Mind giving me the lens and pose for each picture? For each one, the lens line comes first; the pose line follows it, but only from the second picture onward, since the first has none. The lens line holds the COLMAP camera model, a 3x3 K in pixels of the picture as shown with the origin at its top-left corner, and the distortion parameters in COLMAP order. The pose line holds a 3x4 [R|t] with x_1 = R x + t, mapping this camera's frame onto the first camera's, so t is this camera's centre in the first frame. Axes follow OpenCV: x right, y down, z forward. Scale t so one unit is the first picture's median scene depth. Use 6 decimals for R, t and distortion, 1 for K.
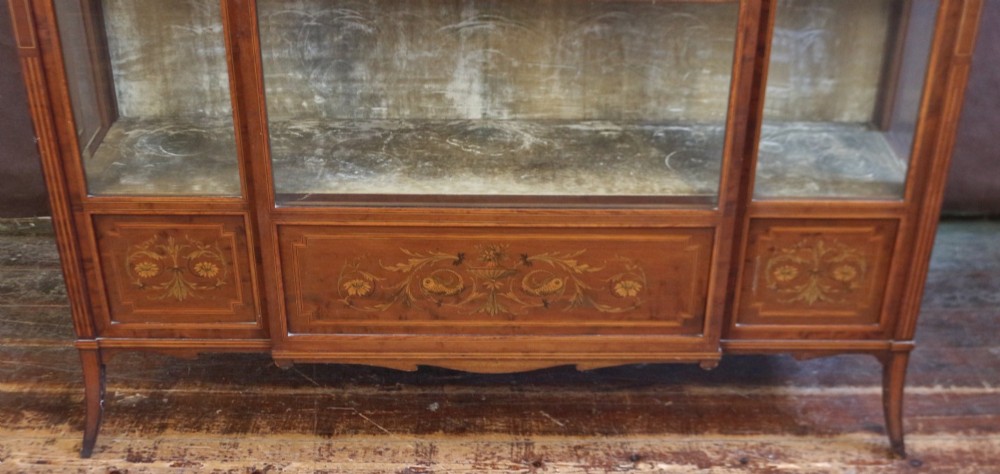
lens RADIAL K [[1238.3, 0, 533.0], [0, 1238.3, 266.7], [0, 0, 1]] dist [-0.109215, 0.000000]
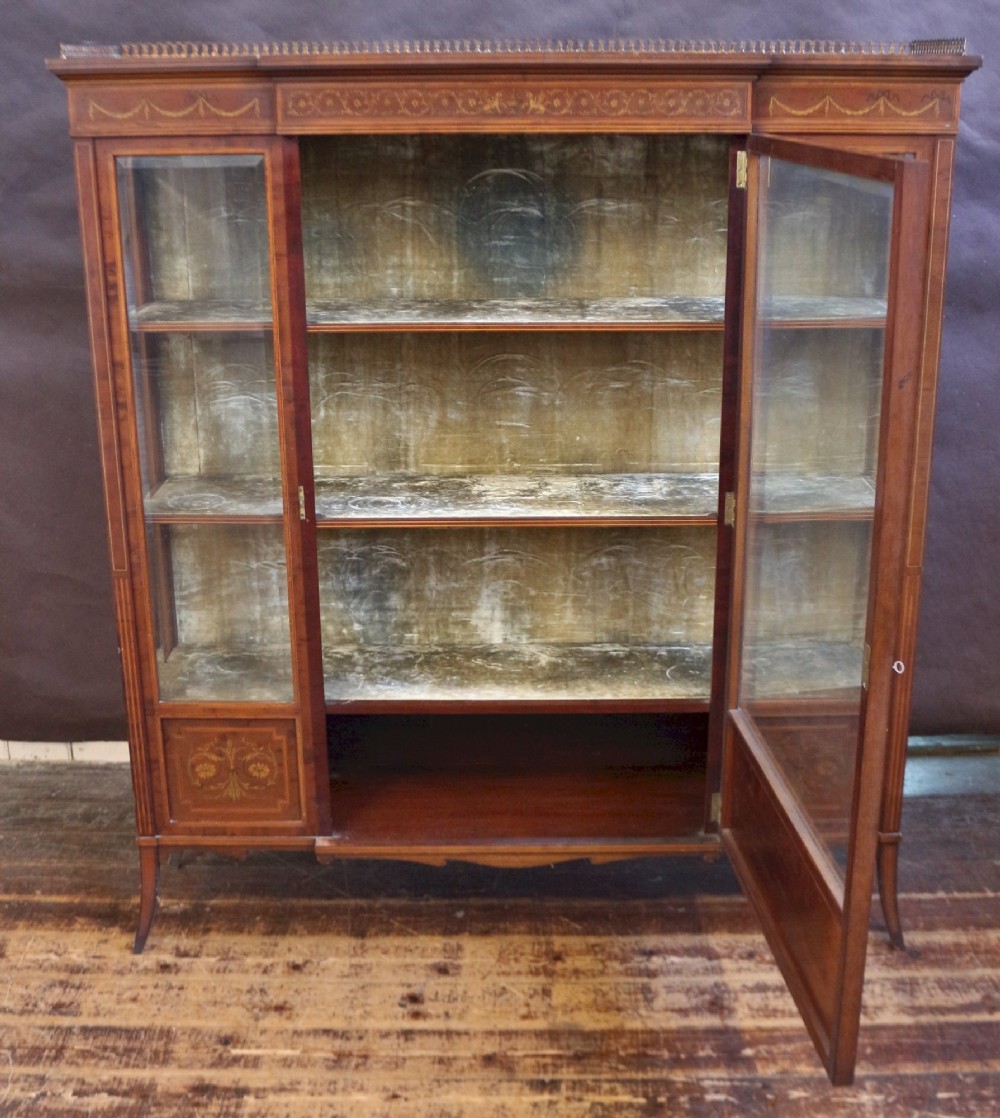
lens RADIAL K [[1508.1, 0, 528.2], [0, 1508.1, 591.7], [0, 0, 1]] dist [-0.116093, 0.000000]
pose [[0.999598, -0.015611, -0.023656, 0.014735], [0.010056, 0.975683, -0.218955, 0.139204], [0.026499, 0.218630, 0.975448, -0.351480]]
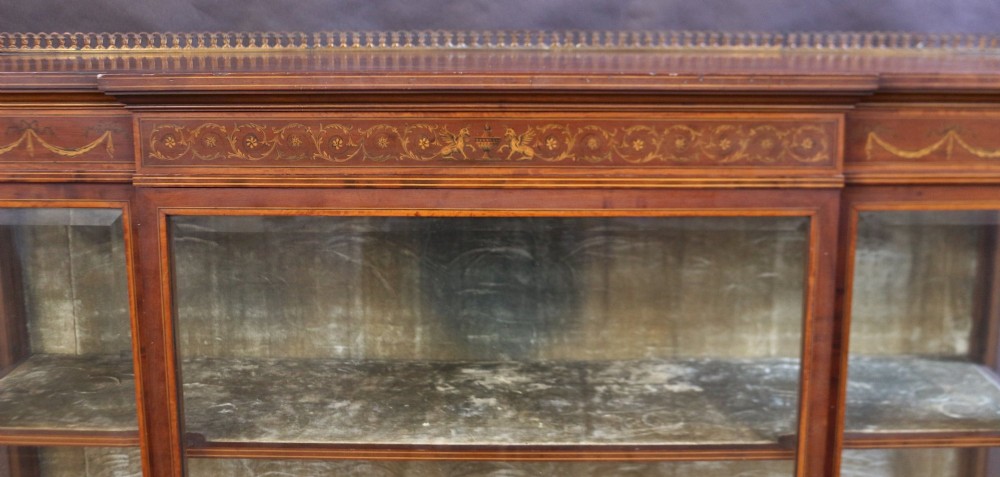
lens RADIAL K [[1050.8, 0, 525.4], [0, 1050.8, 181.5], [0, 0, 1]] dist [-0.094817, 0.000000]
pose [[0.999561, -0.013288, -0.026478, 0.016053], [0.002526, 0.928746, -0.370709, -0.250968], [0.029517, 0.370479, 0.928372, 0.178687]]
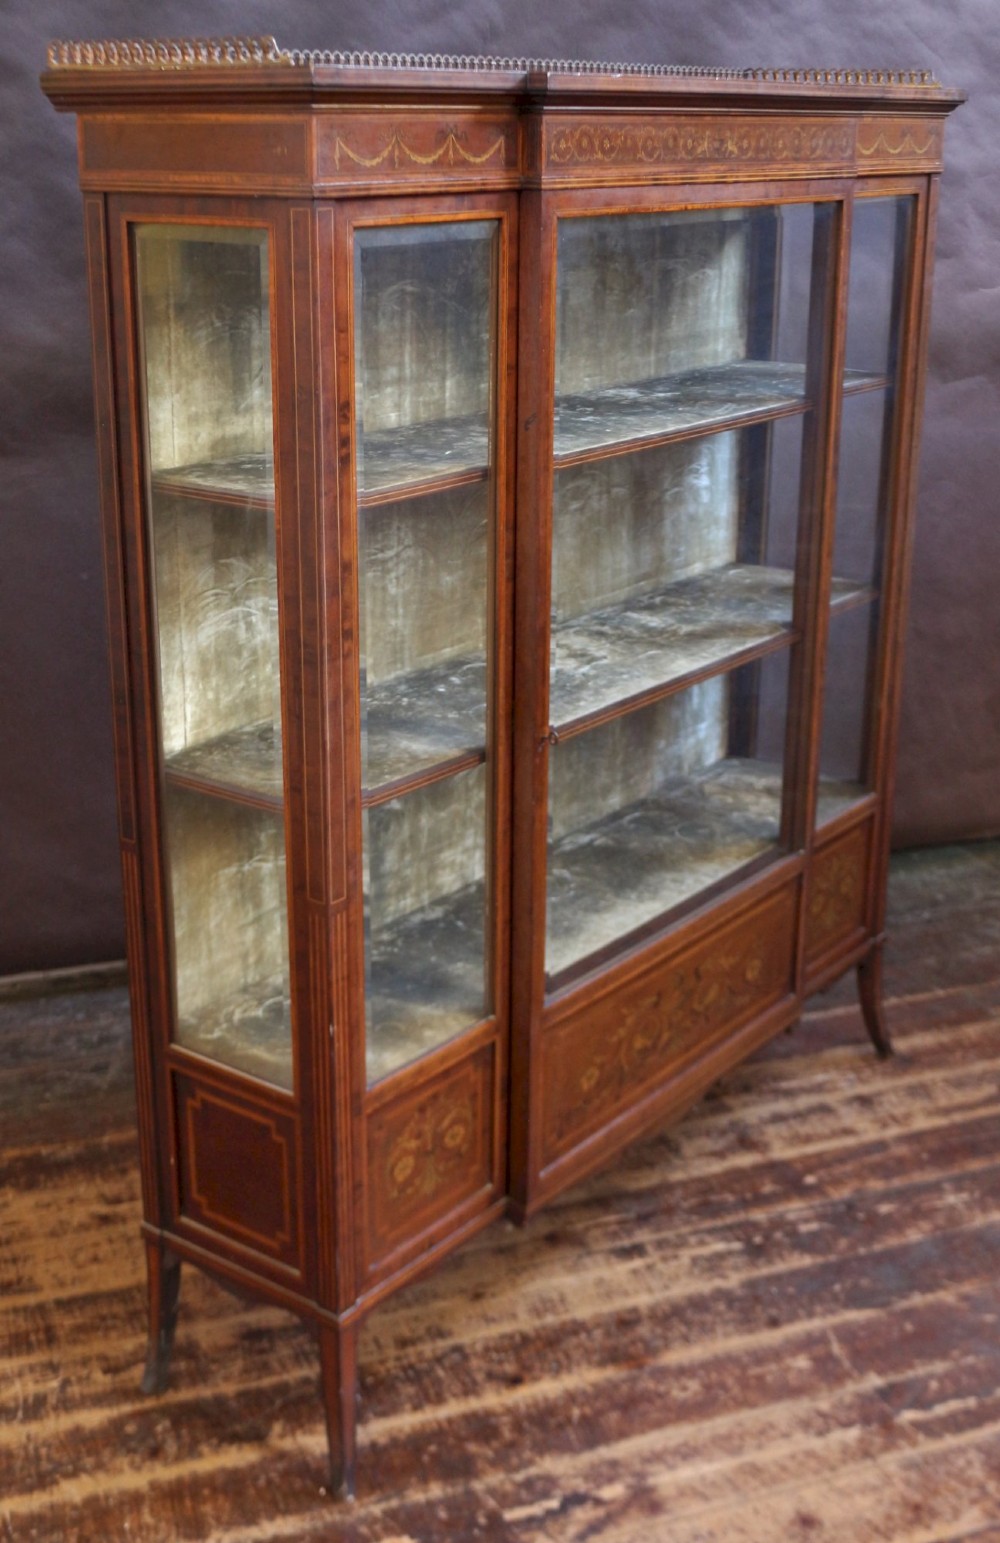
lens RADIAL K [[1943.4, 0, 461.3], [0, 1943.4, 799.6], [0, 0, 1]] dist [-0.094081, 0.000000]
pose [[0.630786, -0.277952, 0.724466, -1.024451], [0.416388, 0.909083, -0.013761, -0.161322], [-0.654775, 0.310339, 0.689173, 0.101284]]
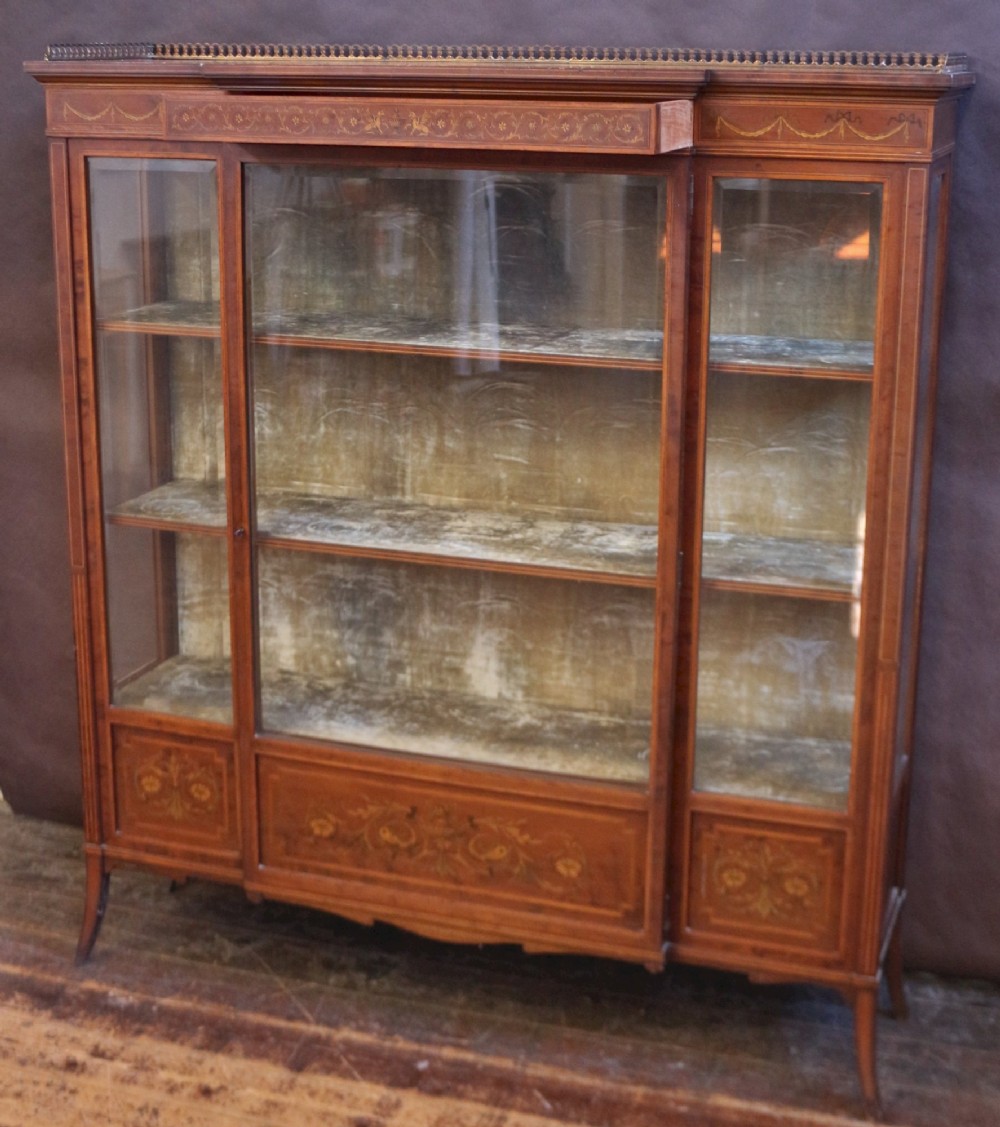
lens RADIAL K [[1822.1, 0, 529.6], [0, 1822.1, 514.0], [0, 0, 1]] dist [-0.113672, 0.000000]
pose [[0.938471, 0.078111, -0.336409, 0.494245], [-0.176446, 0.945803, -0.272621, 0.145874], [0.296882, 0.315205, 0.901391, -0.399057]]
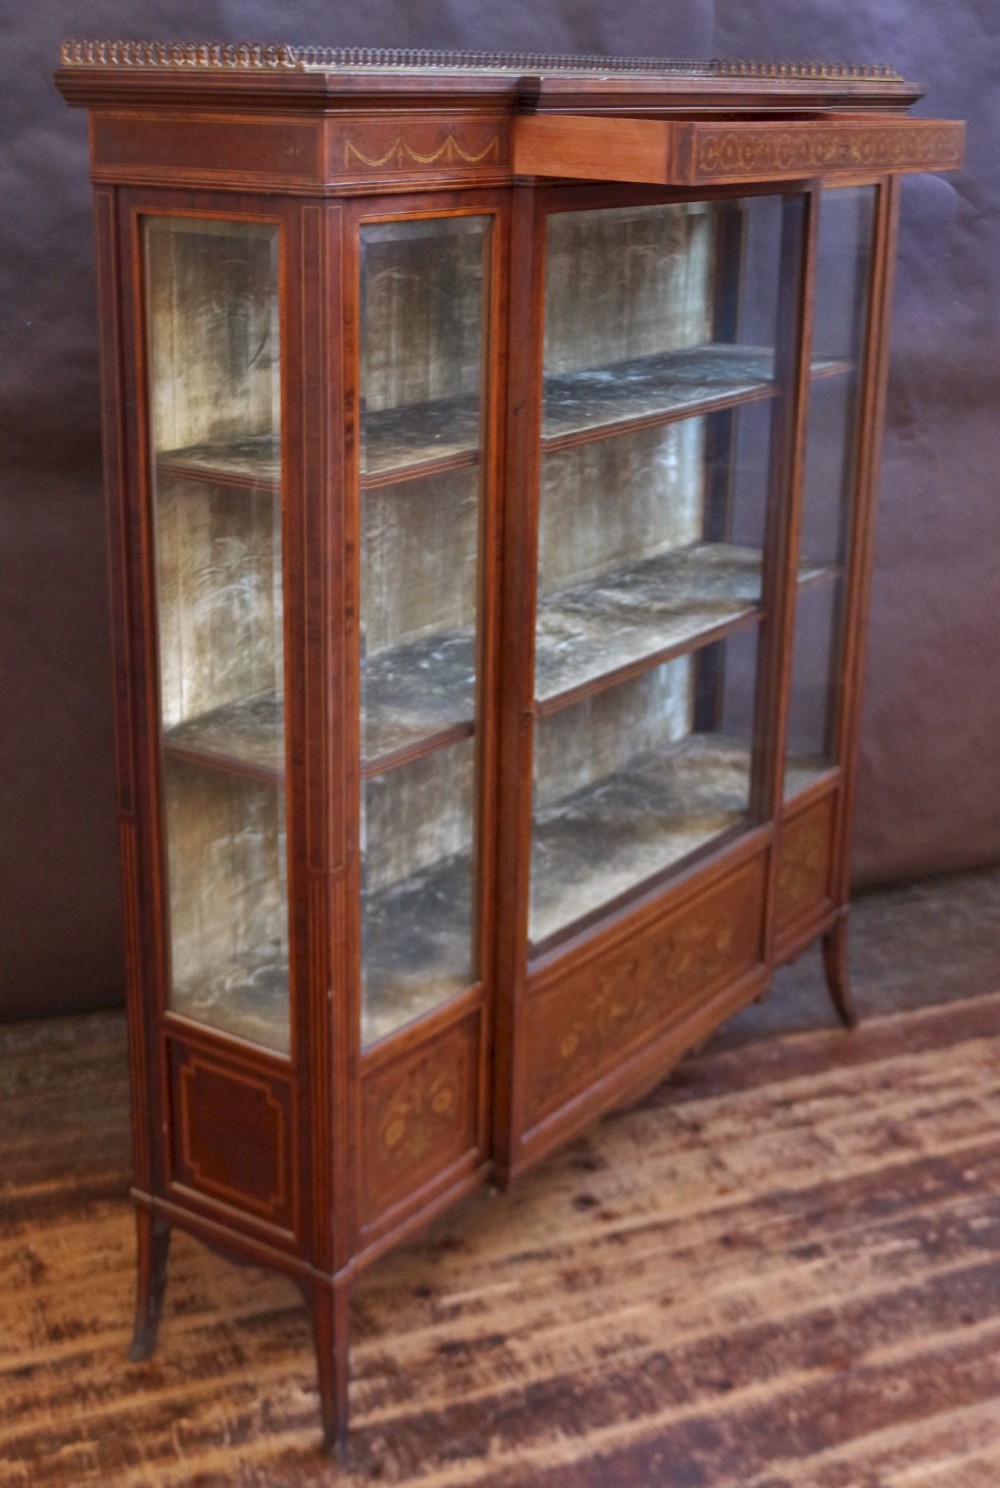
lens RADIAL K [[2033.6, 0, 506.8], [0, 2033.6, 734.0], [0, 0, 1]] dist [-0.093755, 0.000000]
pose [[0.585998, -0.261567, 0.766935, -1.113035], [0.418689, 0.908072, -0.010208, -0.170654], [-0.693762, 0.327089, 0.641644, 0.067722]]
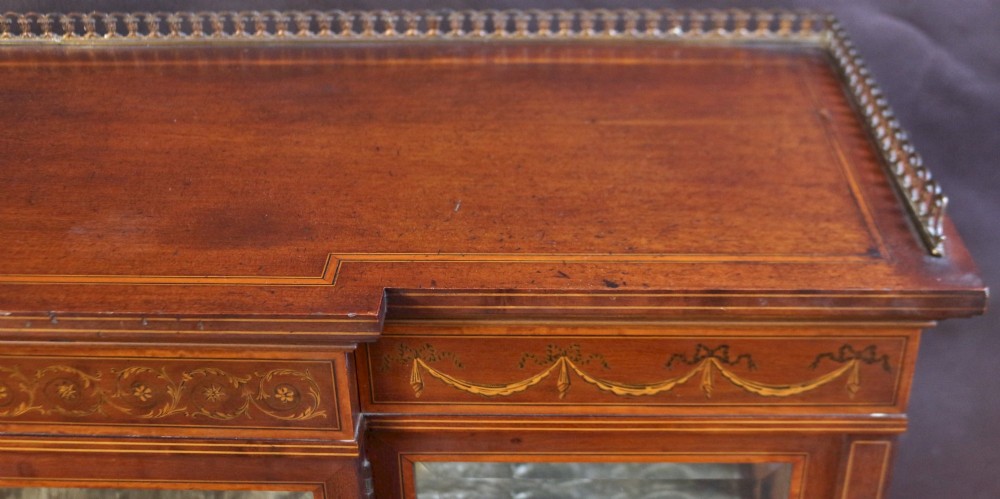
lens RADIAL K [[1222.9, 0, 536.9], [0, 1222.9, 206.1], [0, 0, 1]] dist [-0.075896, 0.000000]
pose [[0.998721, 0.001603, -0.050540, 0.231543], [-0.004078, 0.998795, -0.048915, -0.497718], [0.050401, 0.049059, 0.997523, 0.314750]]
